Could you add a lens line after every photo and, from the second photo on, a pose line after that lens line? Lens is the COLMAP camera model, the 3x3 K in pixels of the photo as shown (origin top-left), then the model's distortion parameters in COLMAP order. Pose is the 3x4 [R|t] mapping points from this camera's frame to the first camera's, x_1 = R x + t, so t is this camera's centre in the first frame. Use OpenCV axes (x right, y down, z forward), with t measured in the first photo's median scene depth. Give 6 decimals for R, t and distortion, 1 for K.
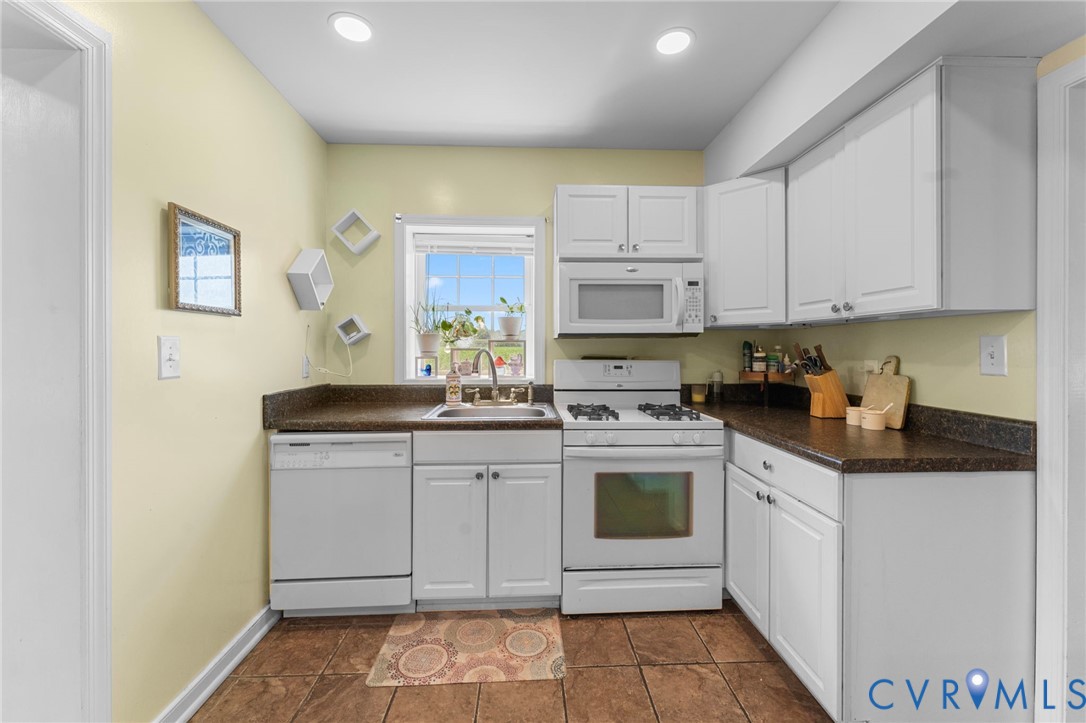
lens RADIAL K [[451.1, 0, 548.0], [0, 451.1, 352.5], [0, 0, 1]] dist [-0.000939, 0.000508]
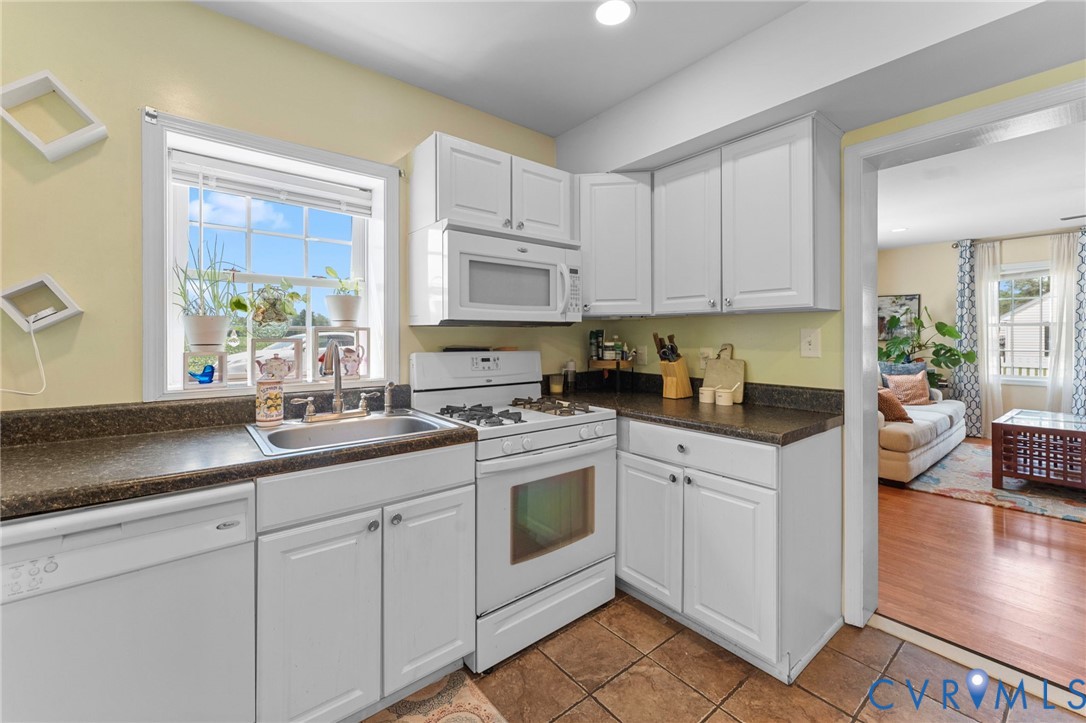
lens RADIAL K [[451.1, 0, 553.1], [0, 451.1, 339.6], [0, 0, 1]] dist [-0.000939, 0.000508]
pose [[0.800423, -0.003967, 0.599422, -0.320684], [0.006824, 0.999974, -0.002495, -0.004088], [-0.599397, 0.006087, 0.800429, 0.271419]]
